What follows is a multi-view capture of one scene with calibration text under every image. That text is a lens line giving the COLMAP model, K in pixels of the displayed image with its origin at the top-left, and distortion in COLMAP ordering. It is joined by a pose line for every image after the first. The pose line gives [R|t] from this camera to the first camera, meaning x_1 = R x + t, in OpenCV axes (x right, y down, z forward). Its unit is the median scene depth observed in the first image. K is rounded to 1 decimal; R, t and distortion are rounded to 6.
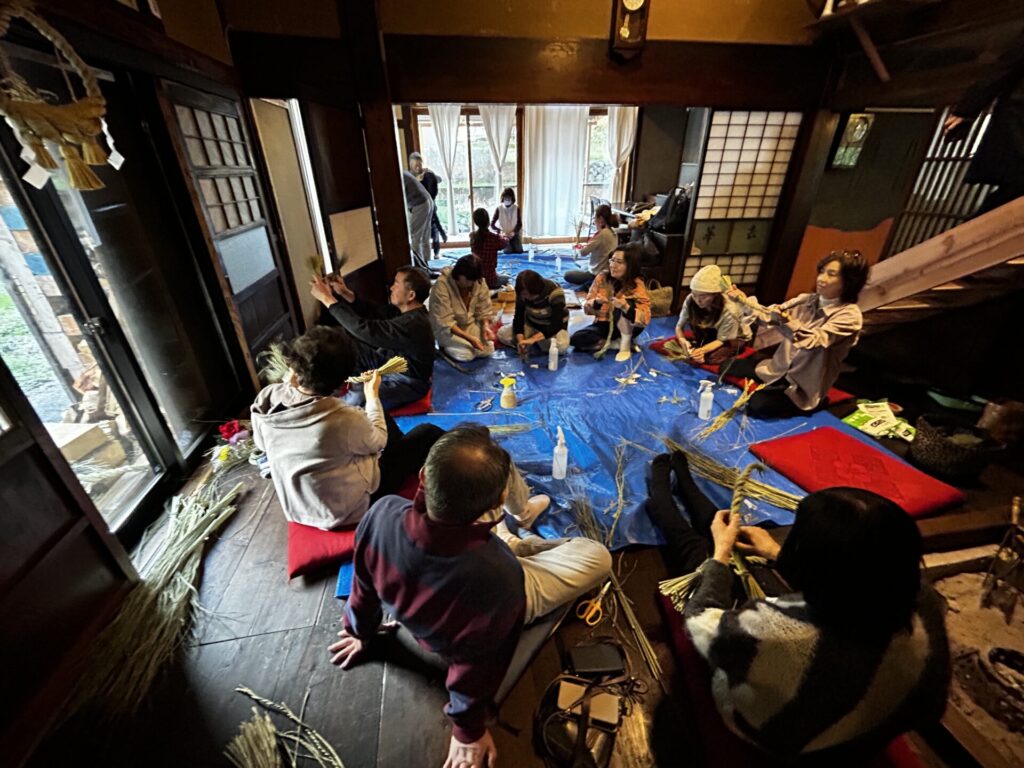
lens RADIAL K [[414.6, 0, 512.0], [0, 414.6, 384.0], [0, 0, 1]] dist [-0.001473, -0.000532]
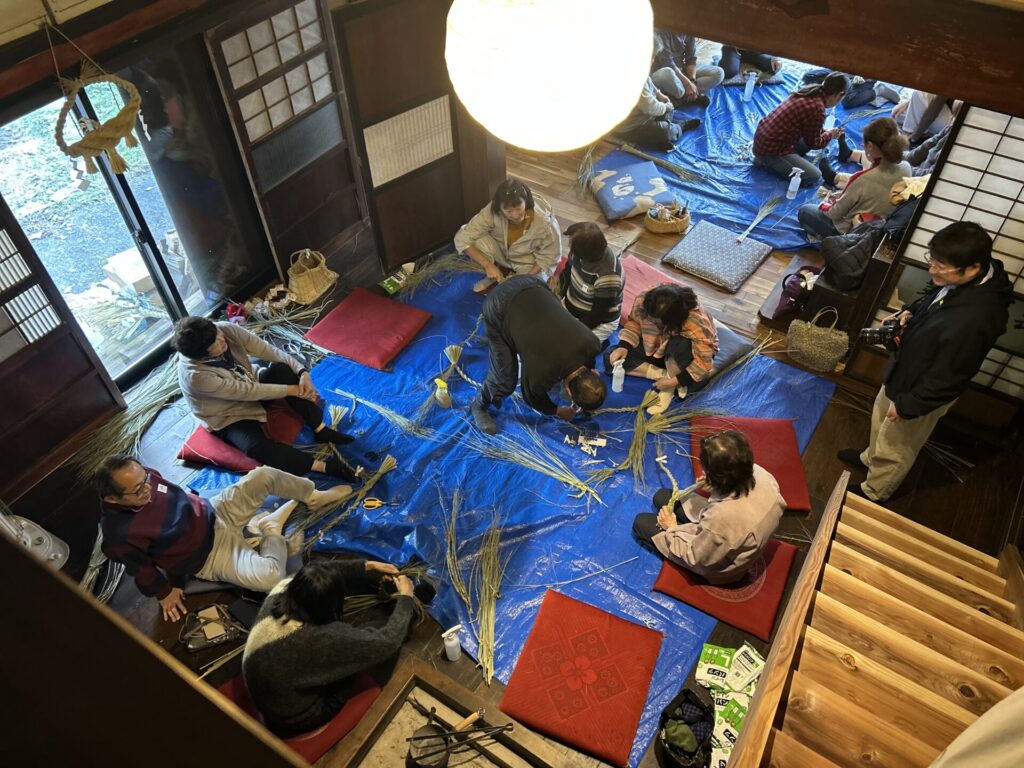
lens RADIAL K [[776.9, 0, 516.9], [0, 776.9, 385.5], [0, 0, 1]] dist [0.045229, -0.003403]
pose [[0.734240, 0.497870, -0.461538, 0.808824], [-0.303895, 0.848960, 0.432336, -0.705170], [0.607075, -0.177179, 0.774640, -0.219388]]
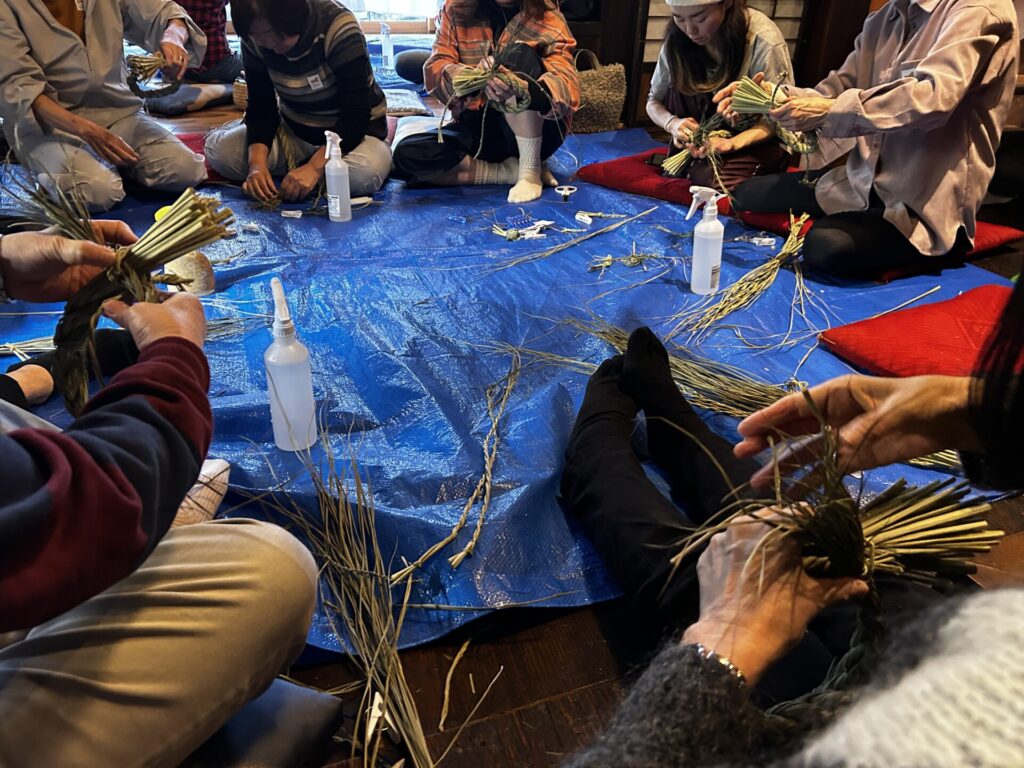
lens RADIAL K [[776.9, 0, 516.9], [0, 776.9, 385.5], [0, 0, 1]] dist [0.045229, -0.003403]
pose [[0.976963, -0.052162, 0.206935, 0.107565], [0.047594, 0.998502, 0.026997, 0.117410], [-0.208033, -0.016526, 0.977982, 0.253918]]
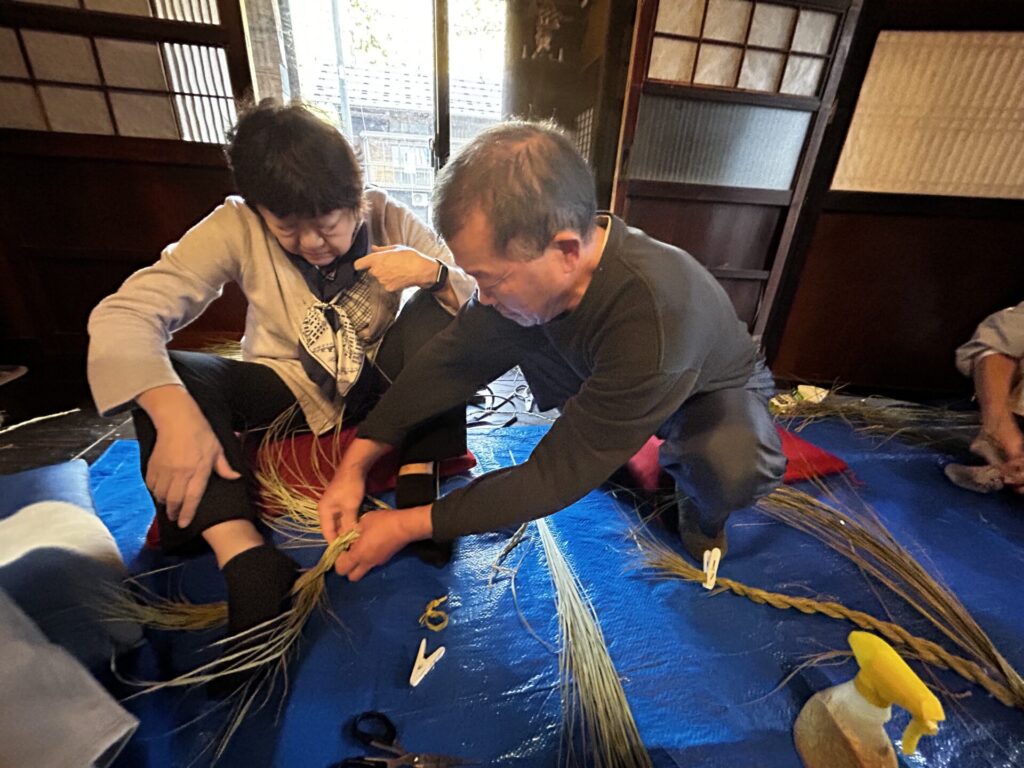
lens RADIAL K [[414.6, 0, 512.0], [0, 414.6, 384.0], [0, 0, 1]] dist [-0.001473, -0.000532]
pose [[0.001654, 0.401002, -0.916076, 0.081804], [-0.509998, 0.788325, 0.344160, -0.065904], [0.860174, 0.466627, 0.205815, 0.683247]]
